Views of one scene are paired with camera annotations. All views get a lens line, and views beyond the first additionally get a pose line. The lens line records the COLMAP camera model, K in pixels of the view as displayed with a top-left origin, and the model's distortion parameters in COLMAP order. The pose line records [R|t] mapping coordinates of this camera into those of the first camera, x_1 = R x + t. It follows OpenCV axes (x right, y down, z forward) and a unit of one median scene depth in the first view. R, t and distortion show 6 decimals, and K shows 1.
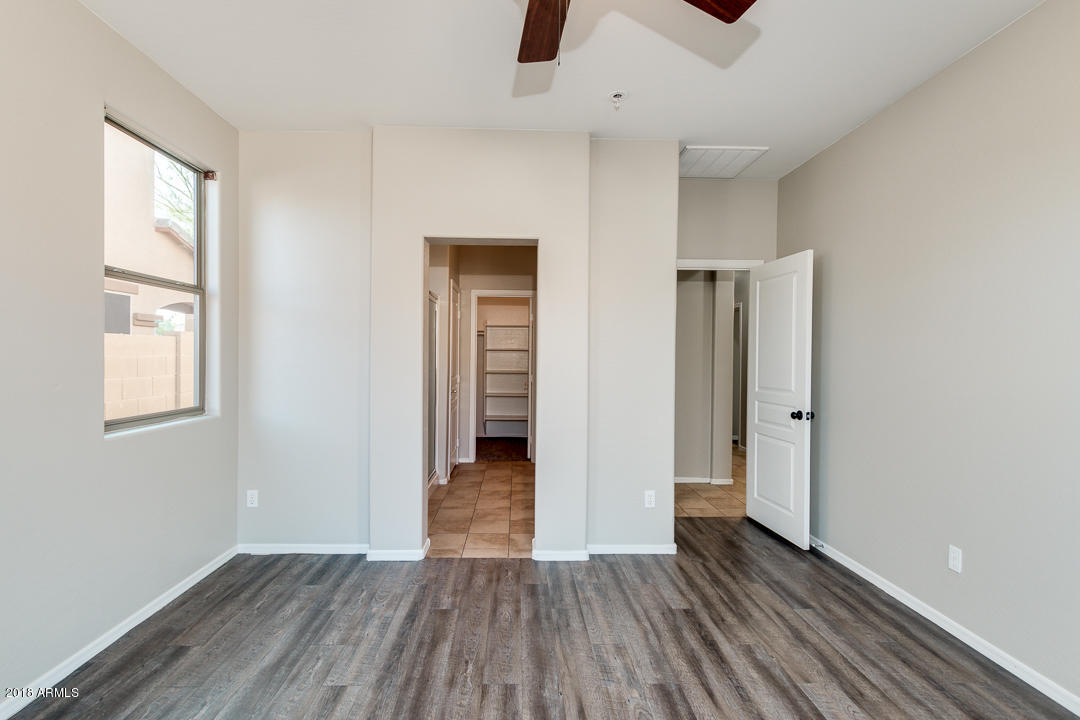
lens RADIAL K [[509.2, 0, 513.0], [0, 509.2, 352.5], [0, 0, 1]] dist [0.003178, 0.000498]
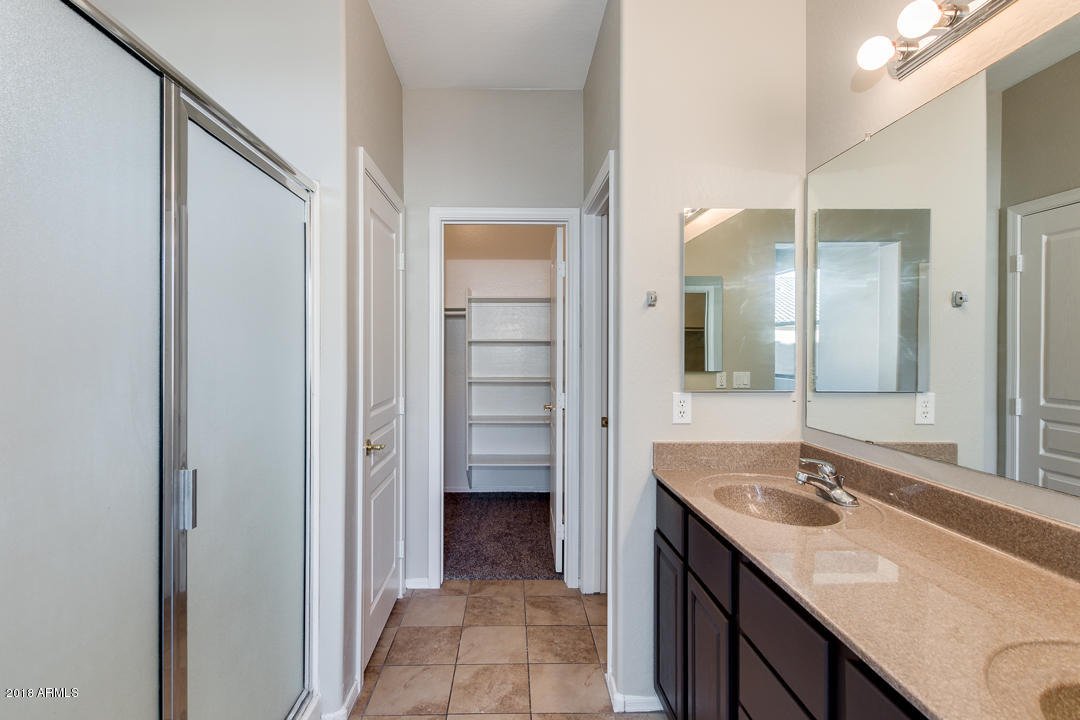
lens RADIAL K [[509.2, 0, 513.0], [0, 509.2, 352.5], [0, 0, 1]] dist [0.003178, 0.000498]
pose [[0.999918, -0.009104, 0.008992, -0.011255], [0.009052, 0.999943, 0.005749, 0.004740], [-0.009044, -0.005667, 0.999943, 0.471090]]
